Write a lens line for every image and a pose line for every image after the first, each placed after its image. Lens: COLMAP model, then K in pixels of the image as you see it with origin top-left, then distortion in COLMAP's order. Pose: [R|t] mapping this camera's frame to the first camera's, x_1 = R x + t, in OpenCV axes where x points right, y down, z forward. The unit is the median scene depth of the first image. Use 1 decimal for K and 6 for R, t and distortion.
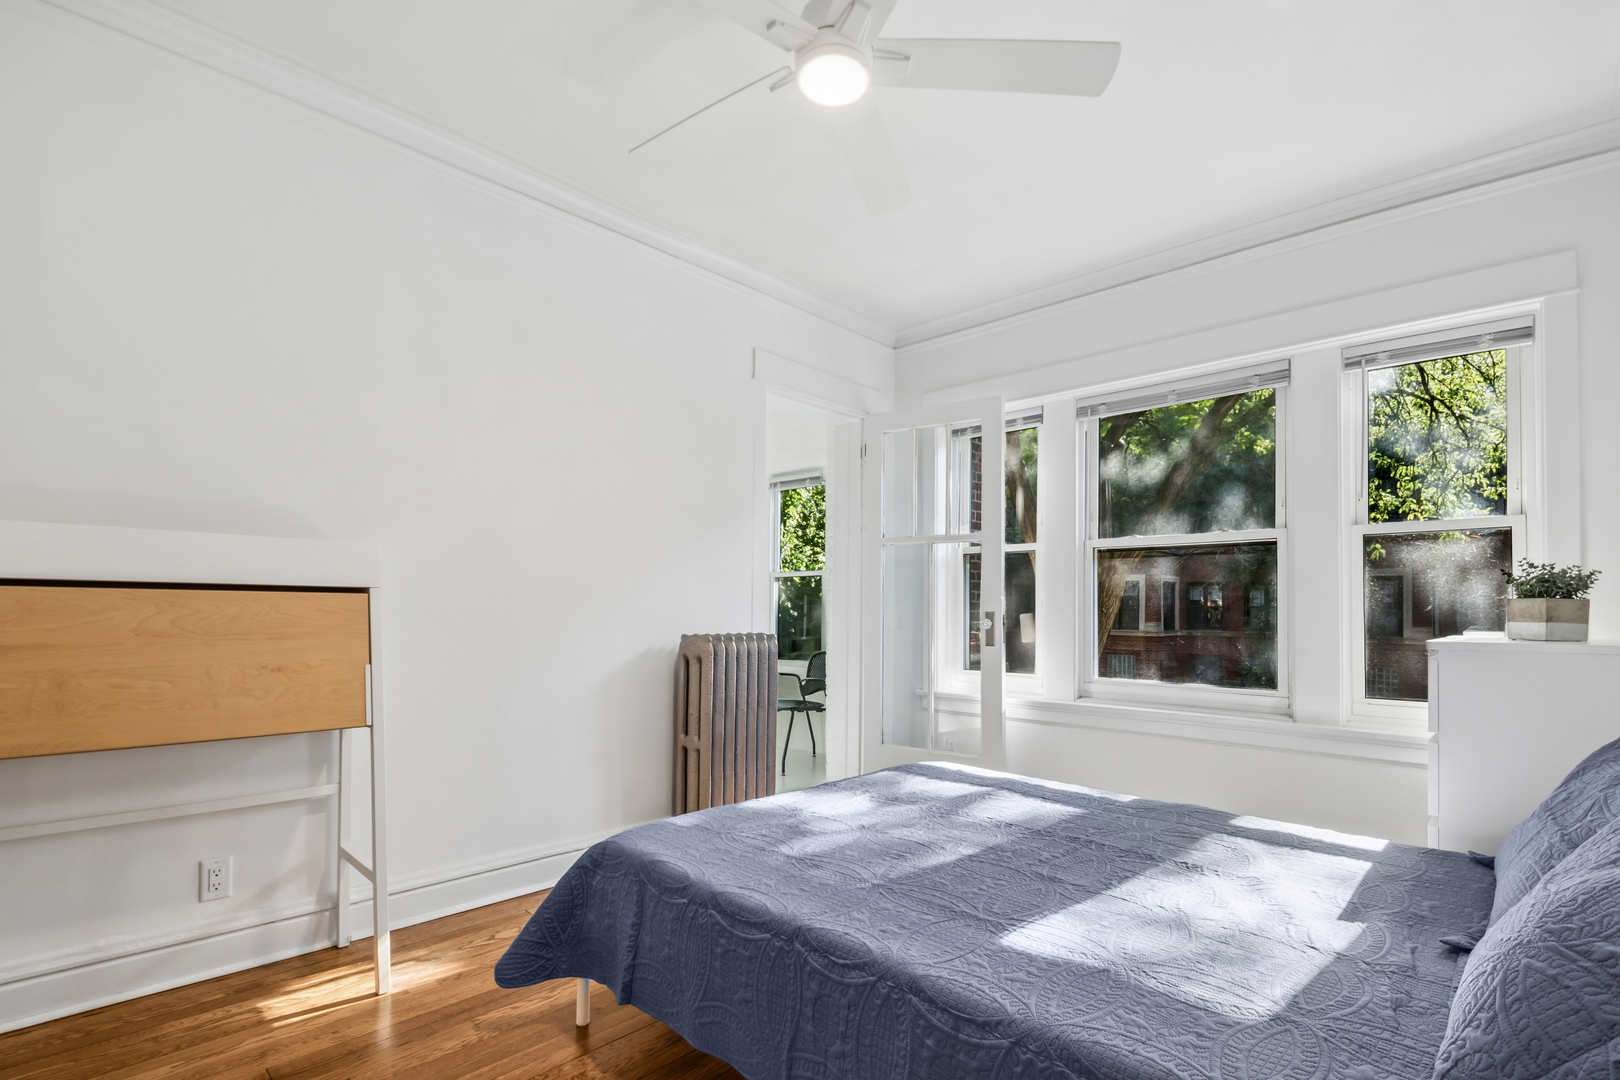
lens RADIAL K [[780.6, 0, 838.1], [0, 780.6, 592.5], [0, 0, 1]] dist [-0.002646, -0.000478]
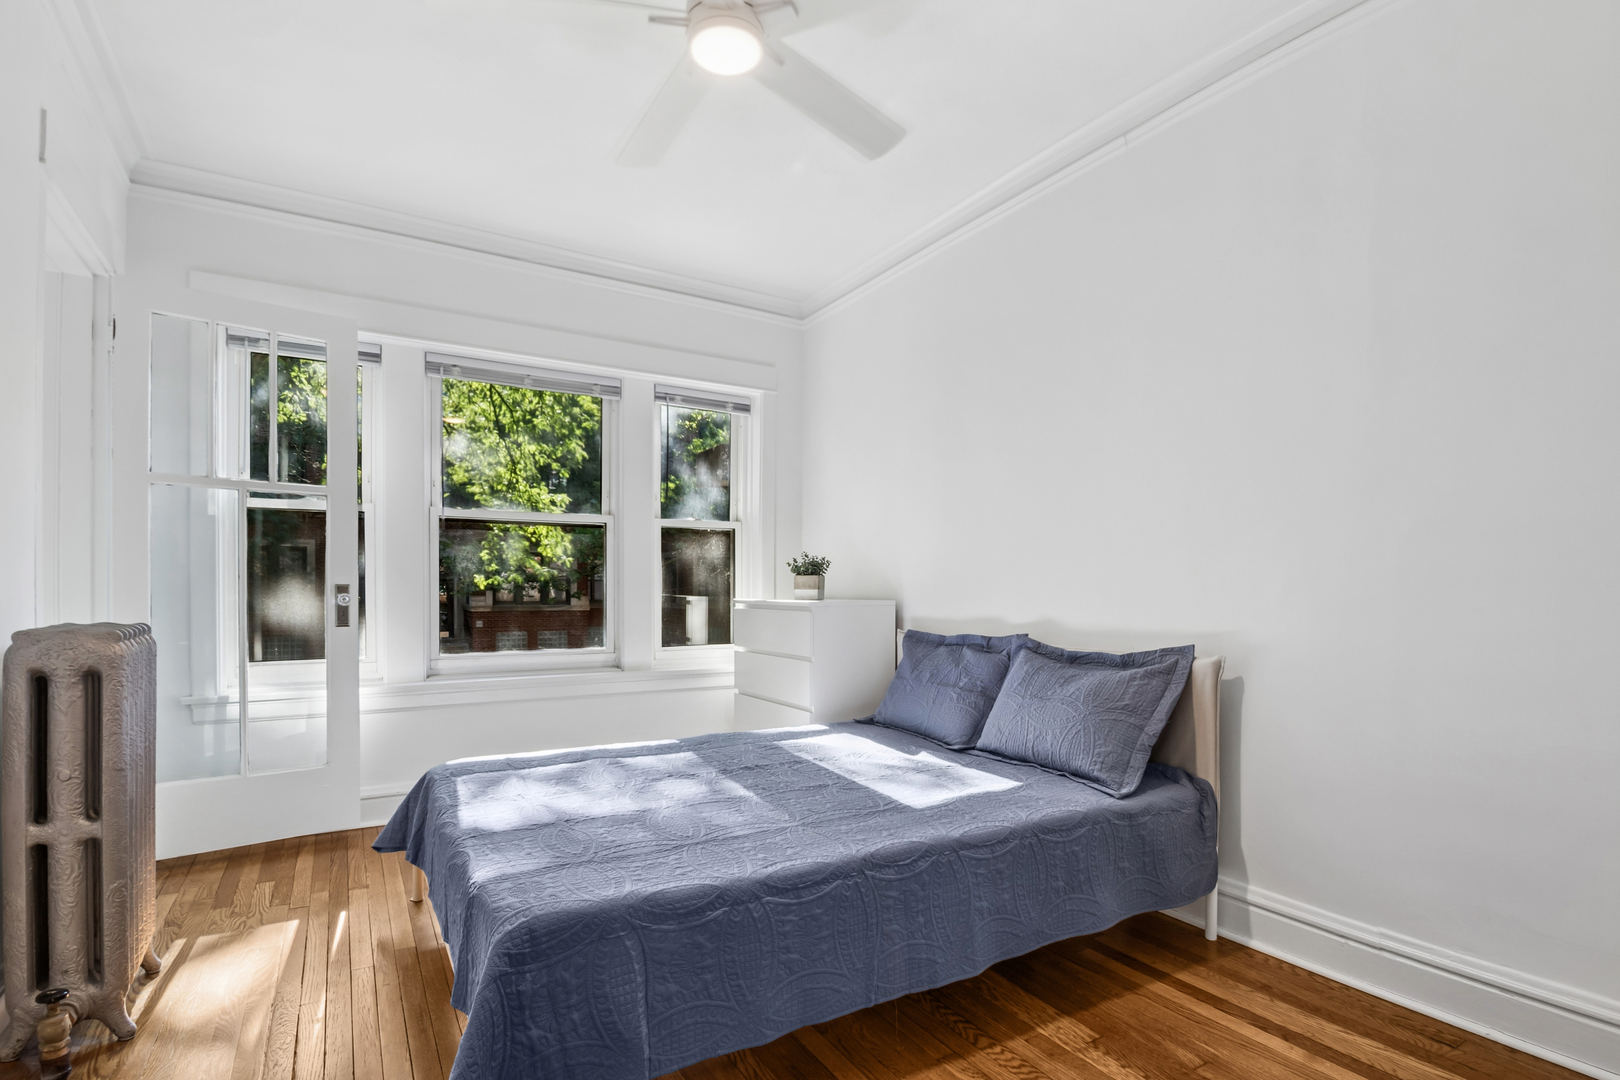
lens RADIAL K [[780.6, 0, 838.1], [0, 780.6, 592.5], [0, 0, 1]] dist [-0.002646, -0.000478]
pose [[0.255135, -0.011869, 0.966832, -0.555230], [-0.019874, 0.999649, 0.017516, 0.010059], [-0.966701, -0.023684, 0.254810, 0.361125]]
